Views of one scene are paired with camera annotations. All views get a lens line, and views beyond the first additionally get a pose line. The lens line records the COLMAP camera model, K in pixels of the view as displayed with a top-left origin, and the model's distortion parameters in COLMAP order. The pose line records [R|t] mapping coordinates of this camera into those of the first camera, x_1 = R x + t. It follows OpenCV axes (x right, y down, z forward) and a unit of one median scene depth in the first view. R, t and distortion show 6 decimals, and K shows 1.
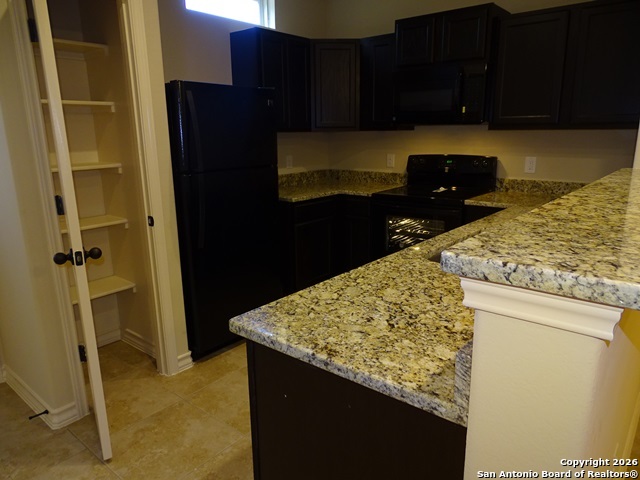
lens RADIAL K [[455.9, 0, 319.8], [0, 455.9, 236.8], [0, 0, 1]] dist [-0.001644, -0.001088]
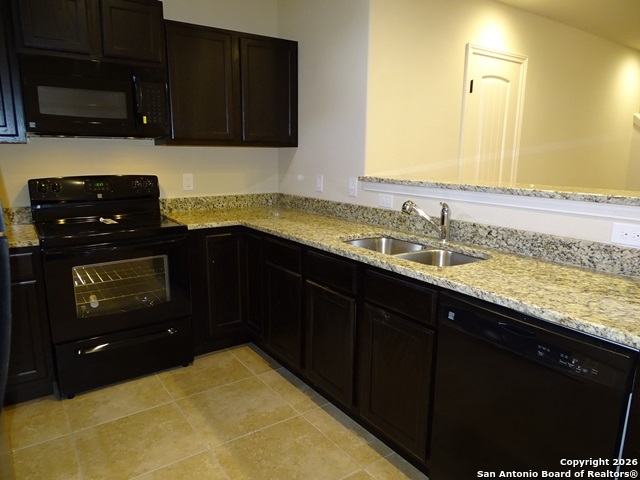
lens RADIAL K [[455.9, 0, 319.8], [0, 455.9, 236.8], [0, 0, 1]] dist [-0.001644, -0.001088]
pose [[0.270102, -0.165527, 0.948497, -0.404625], [0.206653, 0.972120, 0.110802, -0.094130], [-0.940393, 0.166082, 0.296778, 0.468509]]
